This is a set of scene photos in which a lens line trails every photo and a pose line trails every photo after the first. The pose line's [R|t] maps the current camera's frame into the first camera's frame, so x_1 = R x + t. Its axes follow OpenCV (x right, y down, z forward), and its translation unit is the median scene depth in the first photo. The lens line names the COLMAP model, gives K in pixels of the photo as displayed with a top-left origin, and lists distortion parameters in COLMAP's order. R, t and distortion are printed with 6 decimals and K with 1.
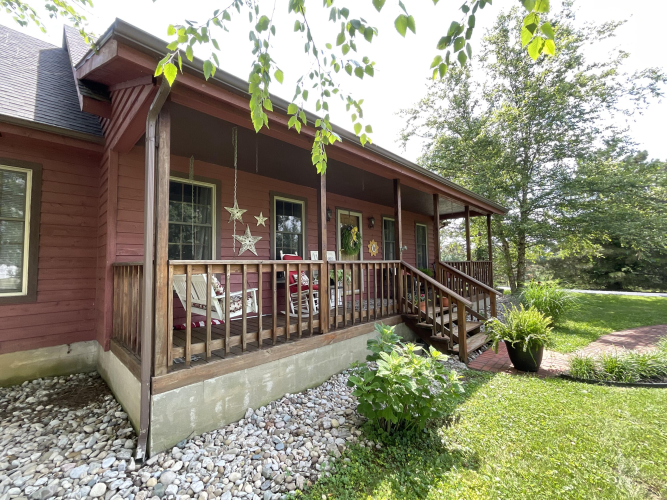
lens RADIAL K [[269.2, 0, 334.4], [0, 269.2, 249.7], [0, 0, 1]] dist [-0.000599, -0.000025]
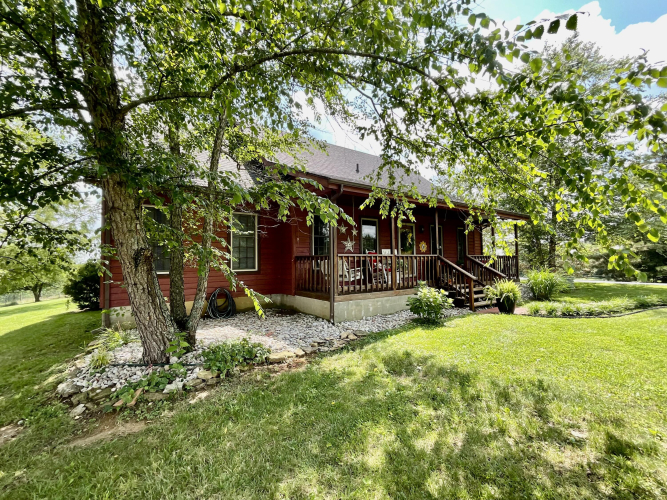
lens RADIAL K [[289.1, 0, 330.7], [0, 289.1, 251.4], [0, 0, 1]] dist [-0.001646, -0.000626]
pose [[0.980698, -0.004778, -0.195469, -0.060664], [0.009038, 0.999741, 0.020904, -0.026167], [0.195318, -0.022267, 0.980487, -0.940472]]
